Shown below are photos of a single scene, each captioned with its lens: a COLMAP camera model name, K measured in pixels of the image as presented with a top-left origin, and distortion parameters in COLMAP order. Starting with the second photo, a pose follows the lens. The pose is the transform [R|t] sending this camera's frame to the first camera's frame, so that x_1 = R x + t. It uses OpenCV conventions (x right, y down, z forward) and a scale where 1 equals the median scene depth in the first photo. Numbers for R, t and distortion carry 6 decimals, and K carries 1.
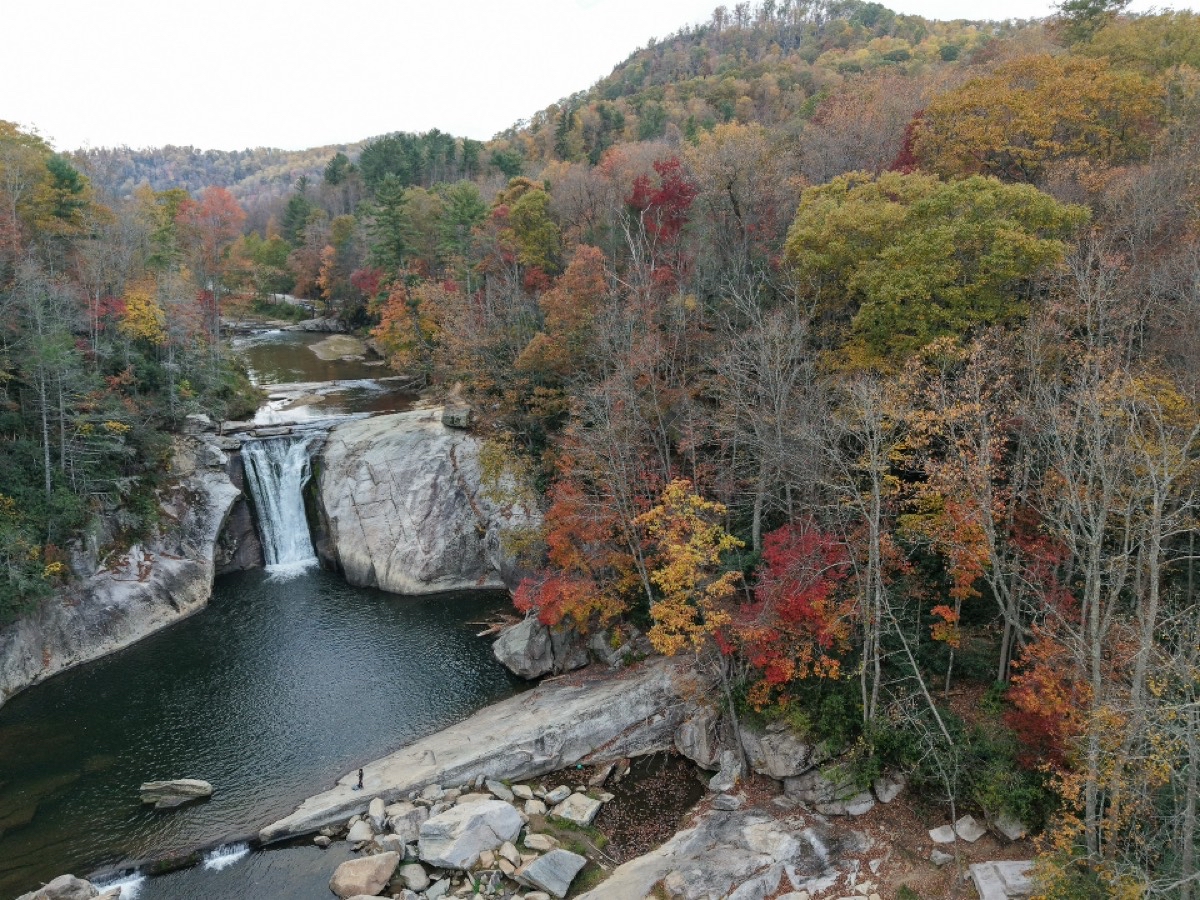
lens RADIAL K [[805.1, 0, 596.1], [0, 805.1, 450.1], [0, 0, 1]] dist [0.021821, -0.019650]
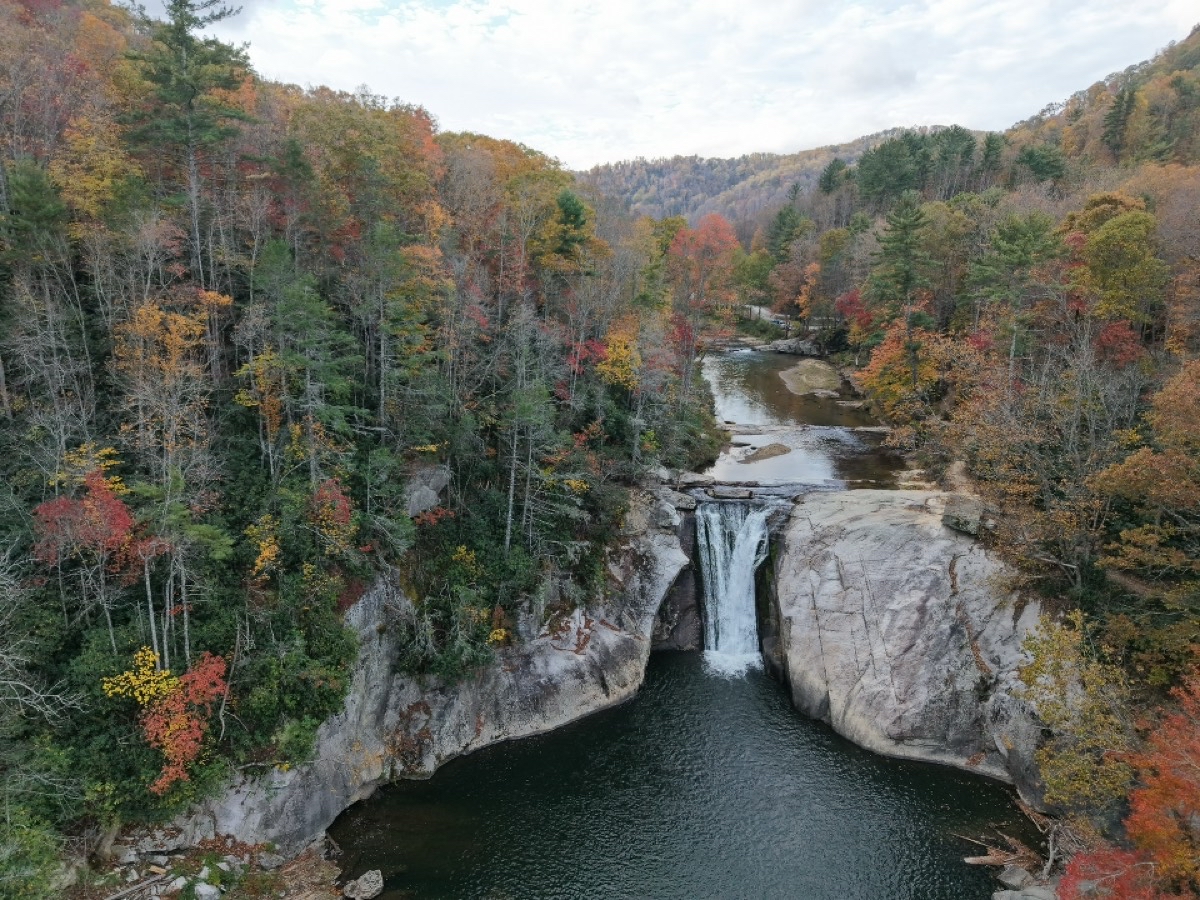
lens RADIAL K [[805.1, 0, 590.9], [0, 805.1, 445.8], [0, 0, 1]] dist [0.021821, -0.019650]
pose [[0.846063, 0.132454, -0.516366, -0.093462], [-0.134203, 0.990365, 0.034149, -0.092560], [0.515914, 0.040406, 0.855687, 0.186824]]
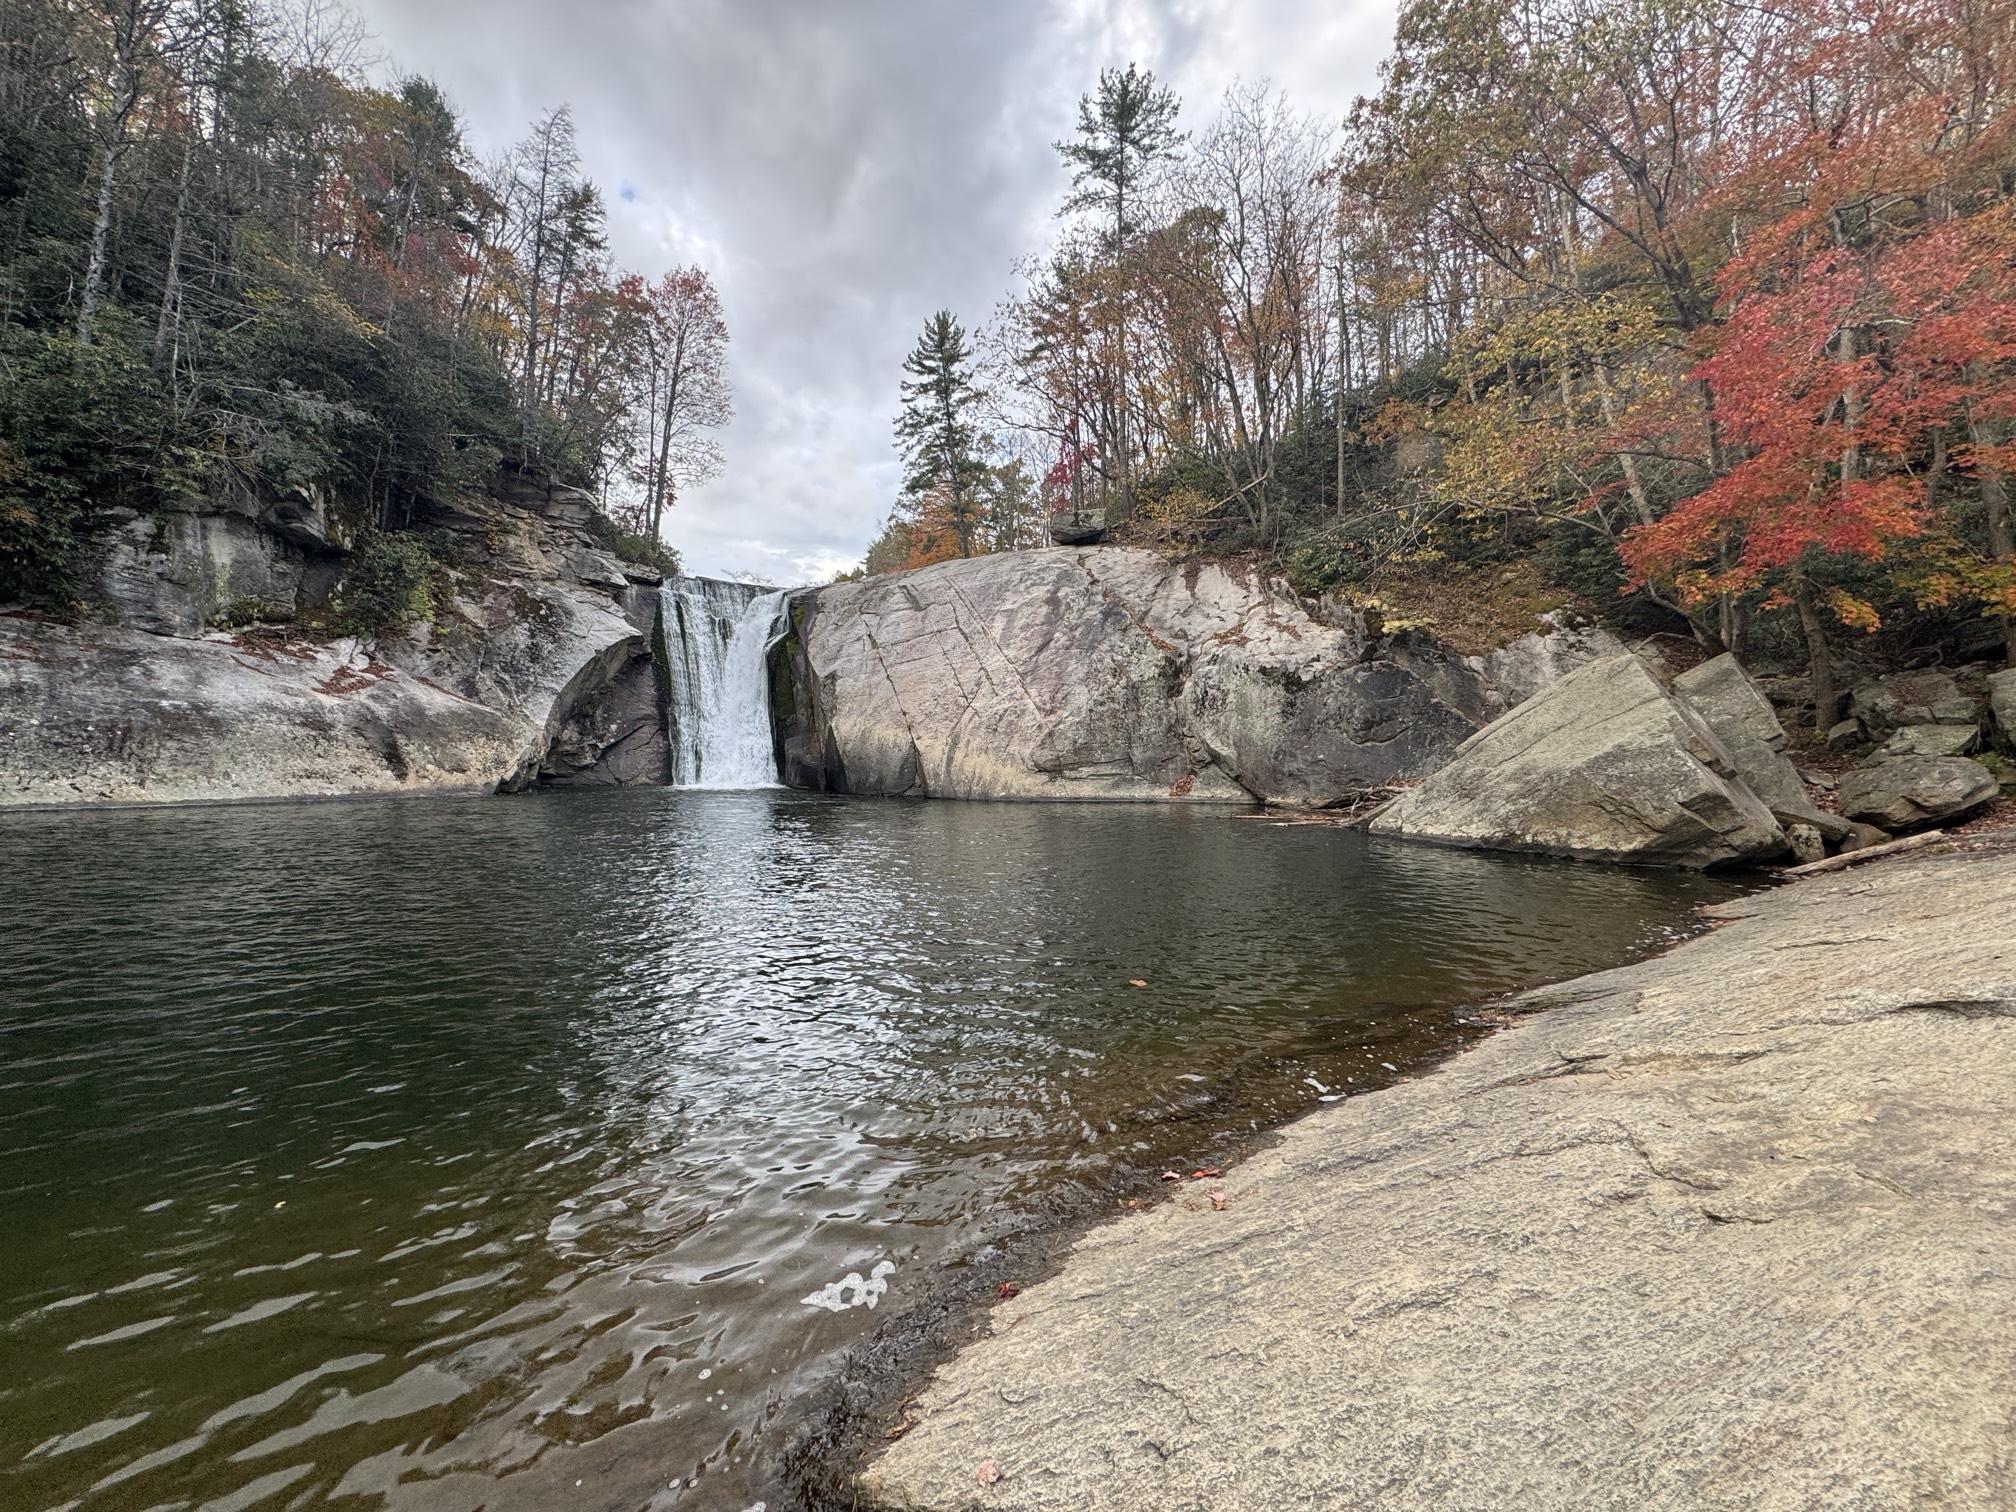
lens RADIAL K [[800.1, 0, 1005.3], [0, 800.1, 756.4], [0, 0, 1]] dist [0.000080, -0.000173]
pose [[0.996571, 0.012150, -0.081849, -0.191145], [-0.032188, 0.968175, -0.248195, 0.240391], [0.076229, 0.249979, 0.965246, 0.594347]]
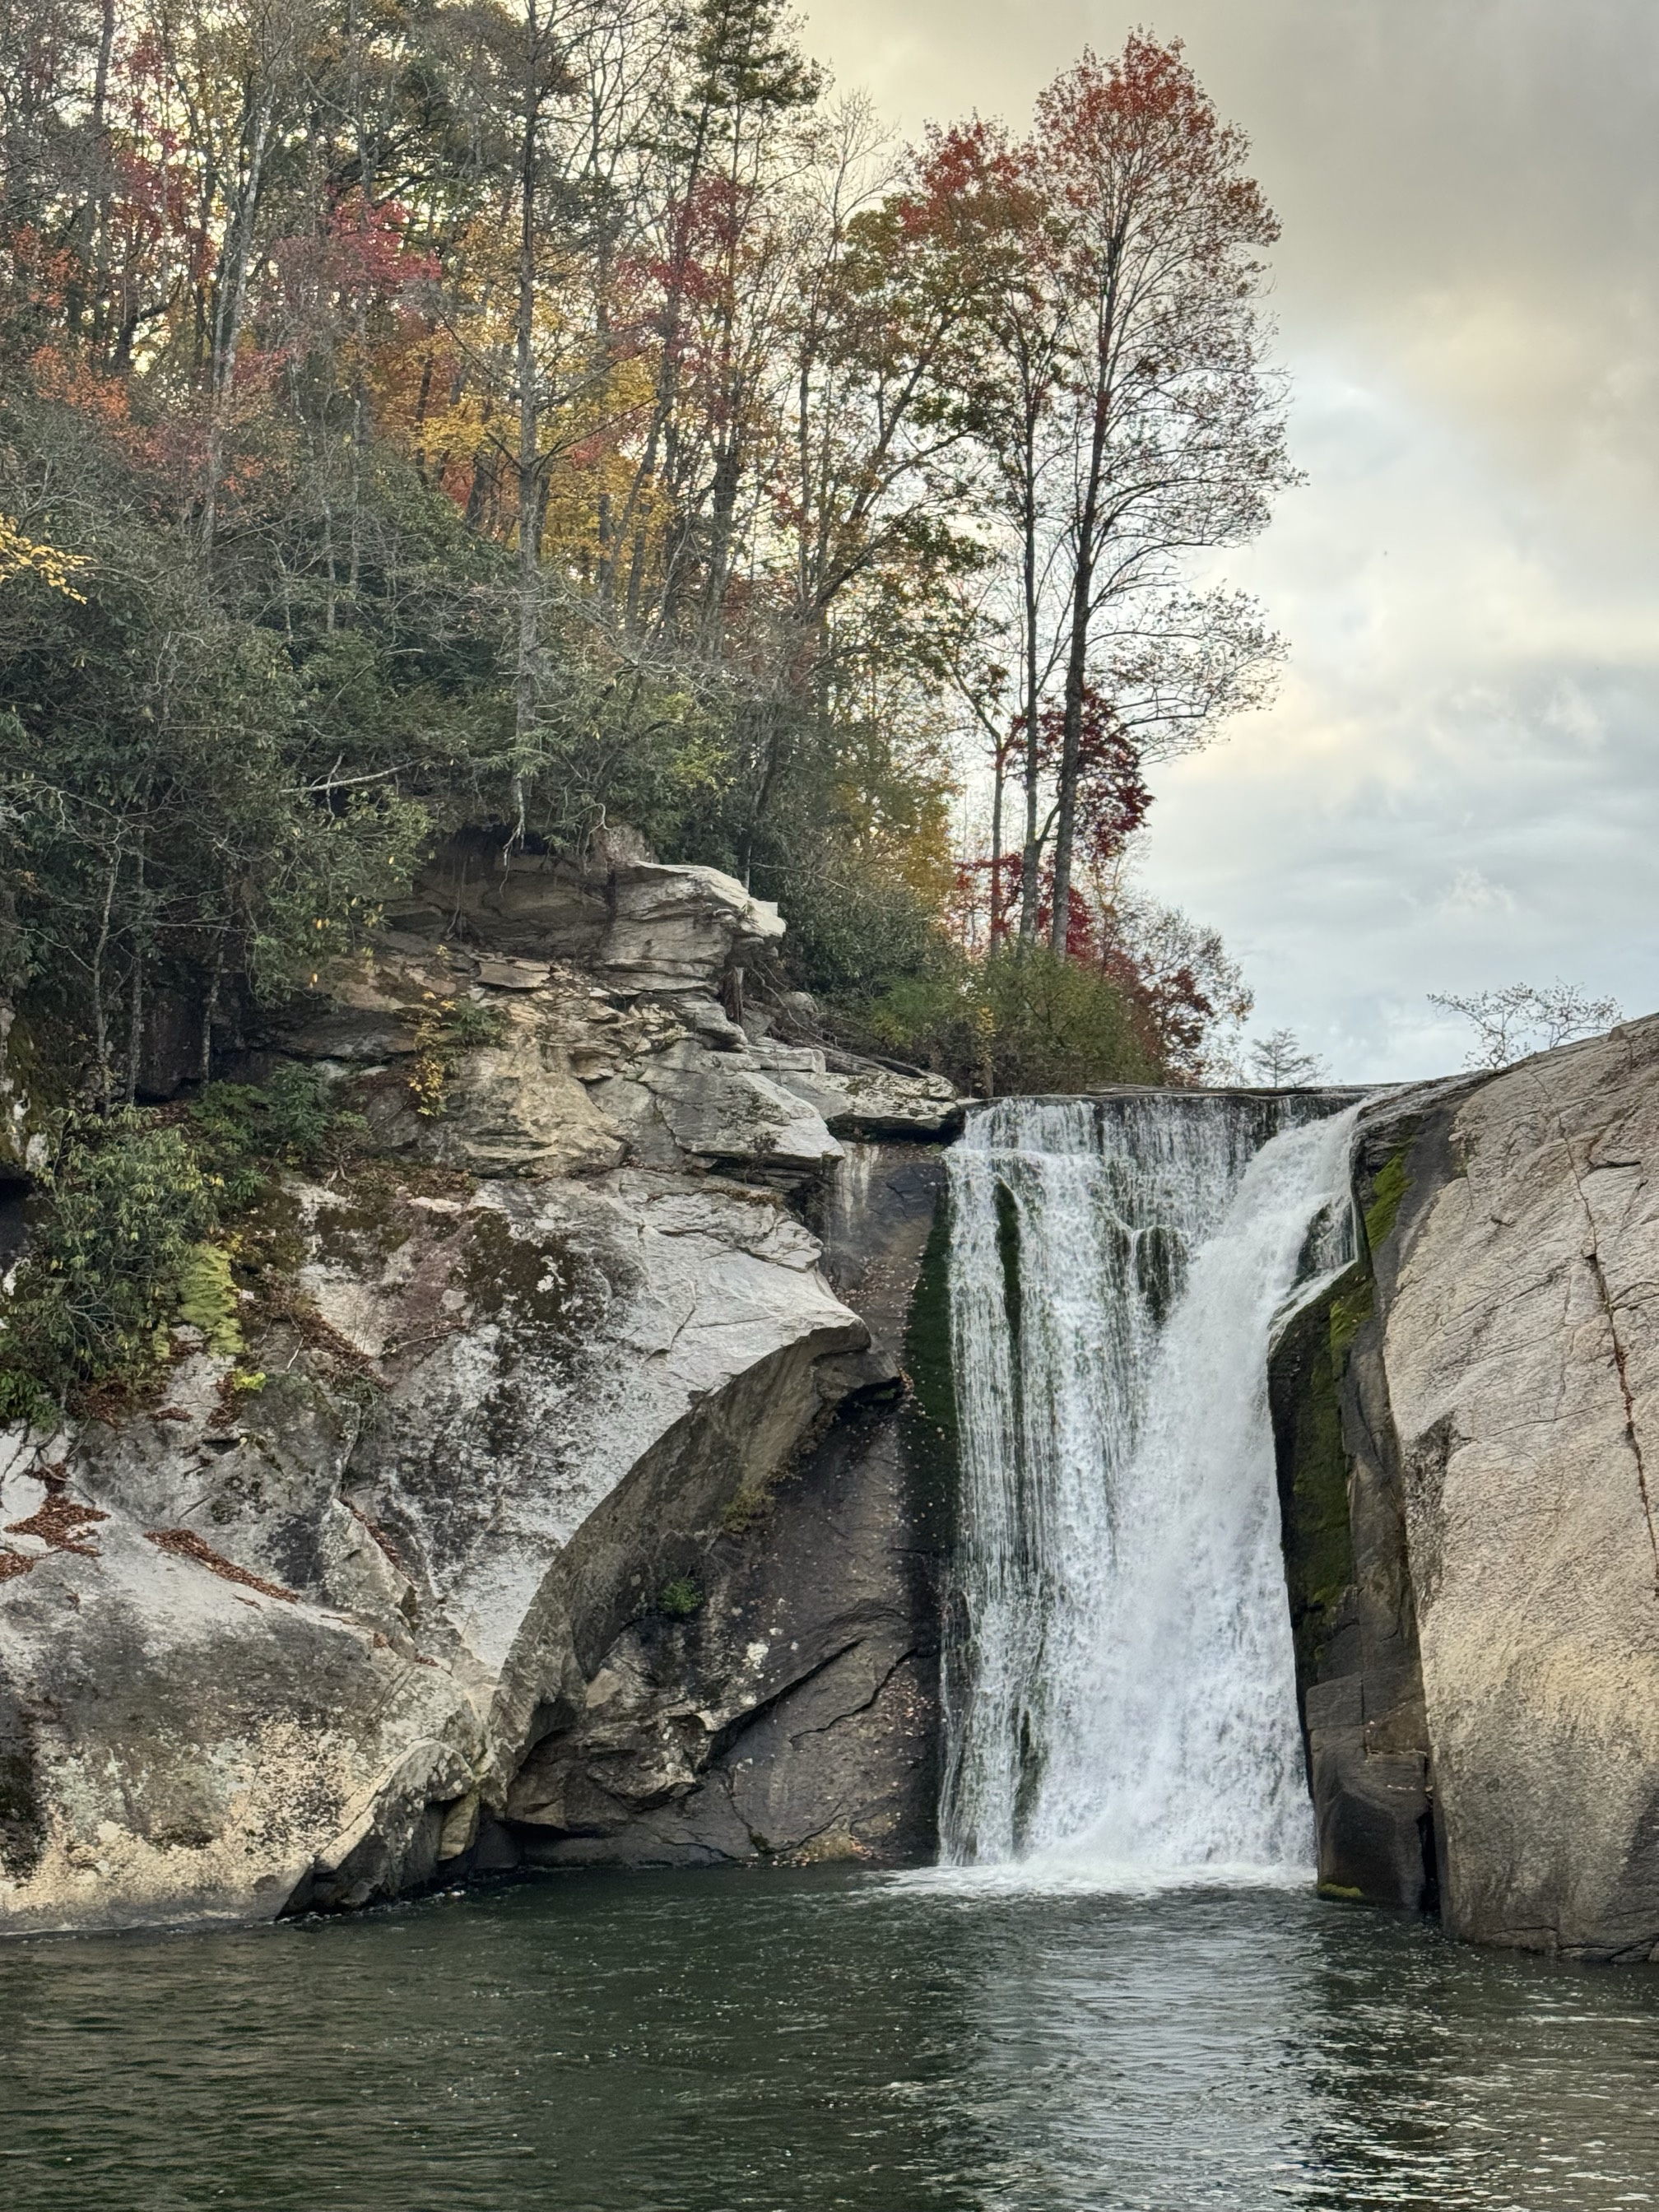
lens RADIAL K [[3091.1, 0, 817.8], [0, 3091.1, 1114.3], [0, 0, 1]] dist [0.127120, 0.000000]
pose [[0.774813, -0.115961, -0.621465, -0.112713], [-0.147004, 0.923040, -0.355510, 0.216258], [0.614862, 0.366811, 0.698136, 0.629889]]
